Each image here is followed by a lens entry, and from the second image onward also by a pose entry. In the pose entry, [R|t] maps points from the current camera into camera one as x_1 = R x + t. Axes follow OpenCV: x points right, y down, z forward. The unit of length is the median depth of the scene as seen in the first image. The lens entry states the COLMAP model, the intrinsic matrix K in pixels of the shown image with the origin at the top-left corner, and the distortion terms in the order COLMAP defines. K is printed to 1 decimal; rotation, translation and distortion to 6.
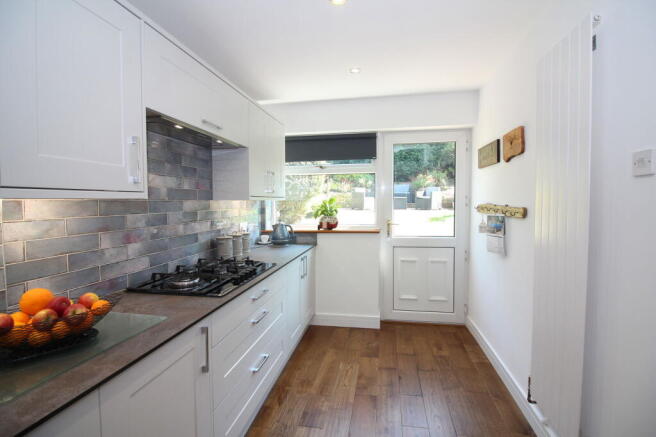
lens RADIAL K [[303.2, 0, 329.0], [0, 303.2, 216.6], [0, 0, 1]] dist [0.001018, 0.000058]
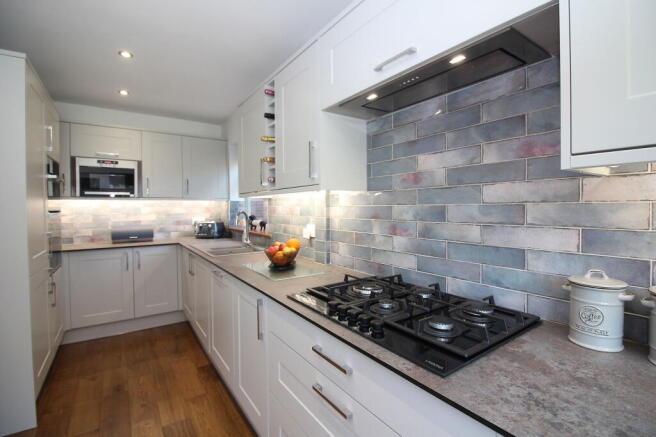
lens RADIAL K [[303.2, 0, 329.2], [0, 303.2, 217.0], [0, 0, 1]] dist [0.001018, 0.000058]
pose [[-0.701196, 0.031487, -0.712273, 0.144456], [-0.027496, 0.997087, 0.071146, -0.026853], [0.712438, 0.069472, -0.698287, 1.293691]]
